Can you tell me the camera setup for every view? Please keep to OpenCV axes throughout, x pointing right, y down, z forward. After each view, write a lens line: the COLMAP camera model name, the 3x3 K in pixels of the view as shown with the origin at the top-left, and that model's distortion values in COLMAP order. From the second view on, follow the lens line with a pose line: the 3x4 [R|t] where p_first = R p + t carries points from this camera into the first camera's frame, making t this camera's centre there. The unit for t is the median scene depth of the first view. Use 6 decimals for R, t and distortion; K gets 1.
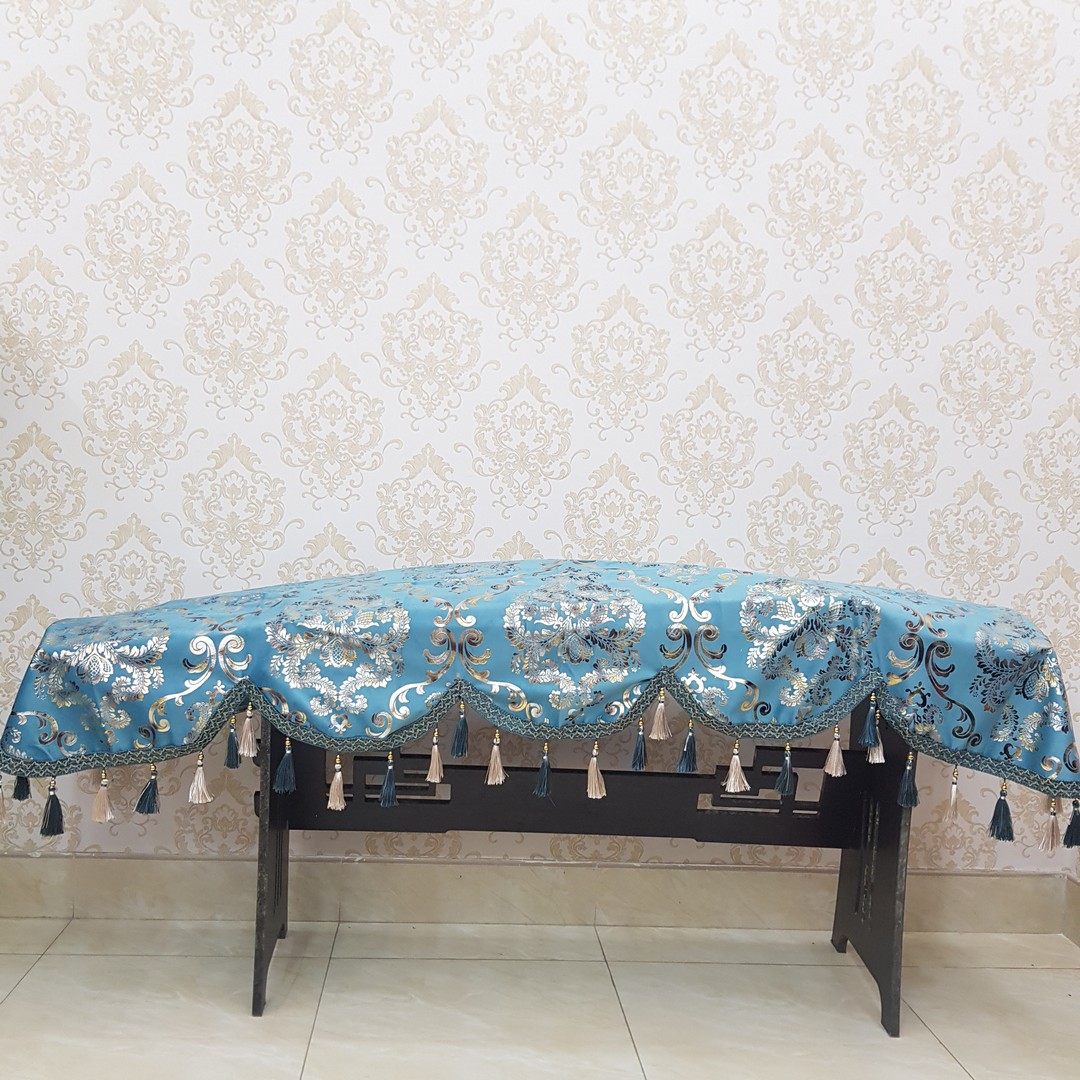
lens RADIAL K [[1134.7, 0, 537.0], [0, 1134.7, 551.7], [0, 0, 1]] dist [0.121392, -0.292900]
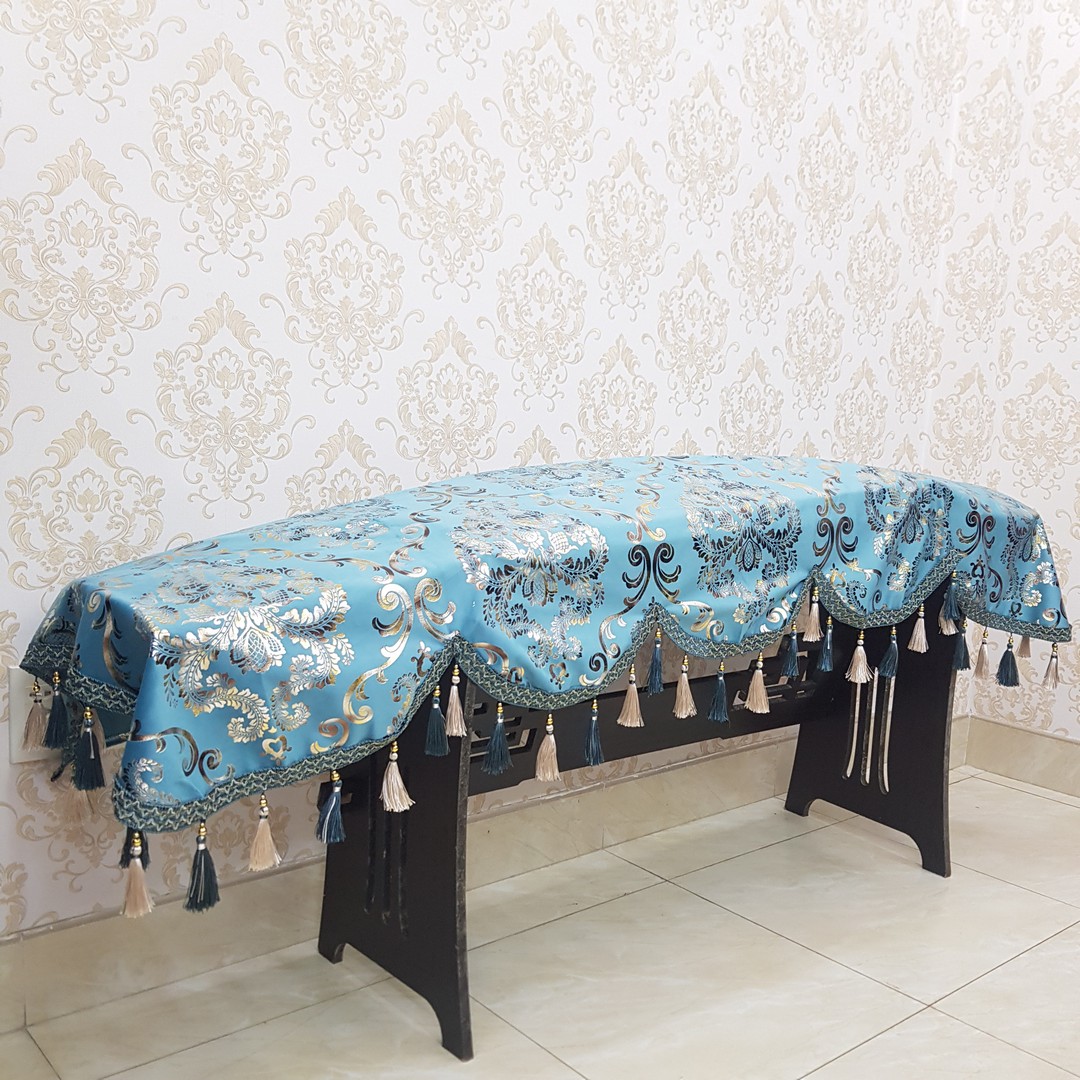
lens RADIAL K [[1134.7, 0, 537.0], [0, 1134.7, 551.7], [0, 0, 1]] dist [0.121392, -0.292900]
pose [[0.806938, -0.090179, 0.583711, -0.628809], [0.028875, 0.993117, 0.113512, -0.024593], [-0.589930, -0.074743, 0.803988, 0.372353]]
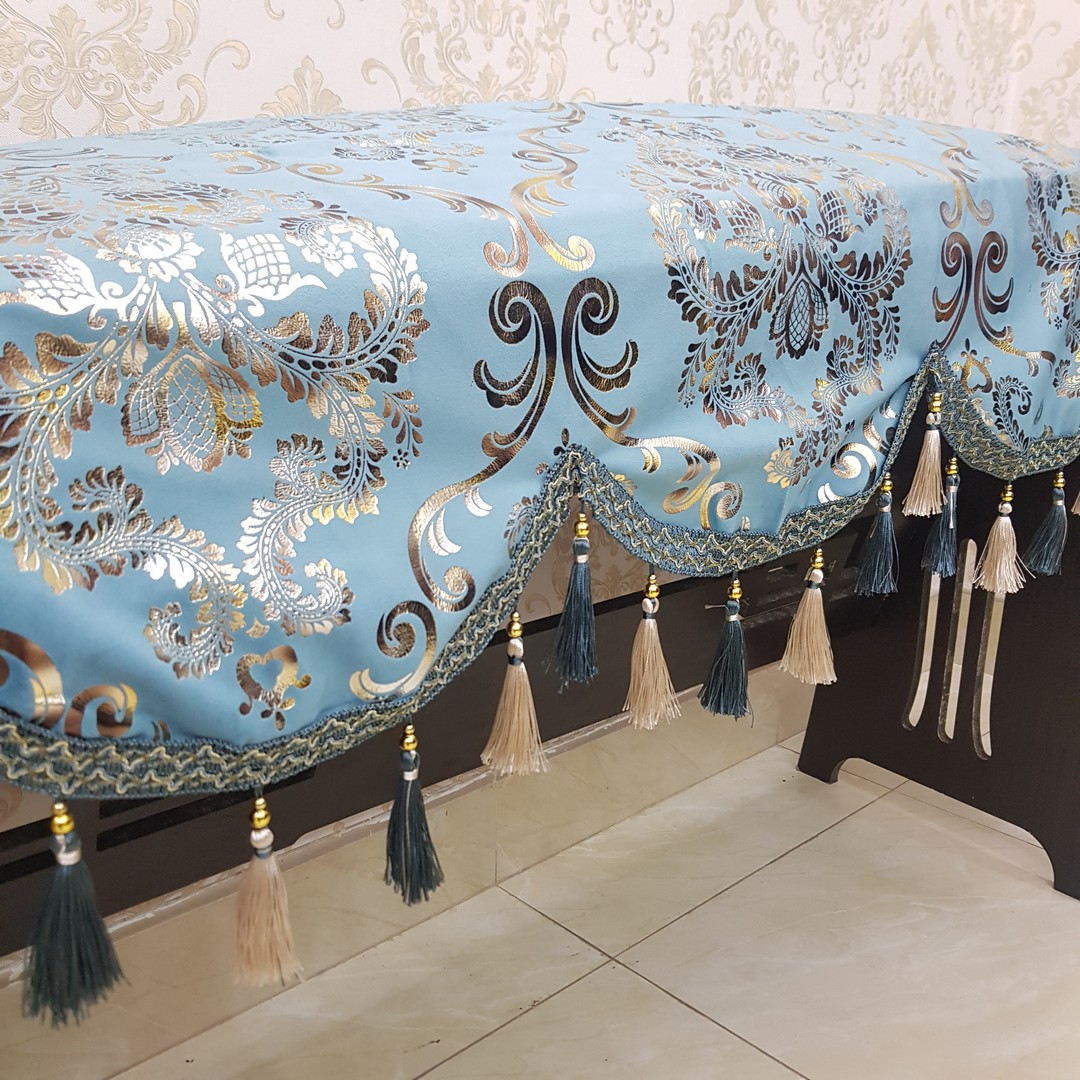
lens RADIAL K [[1134.7, 0, 537.0], [0, 1134.7, 551.7], [0, 0, 1]] dist [0.121392, -0.292900]
pose [[0.764792, -0.205511, 0.610621, -0.271884], [0.055161, 0.965168, 0.255750, 0.059411], [-0.641912, -0.161914, 0.749489, 0.764374]]
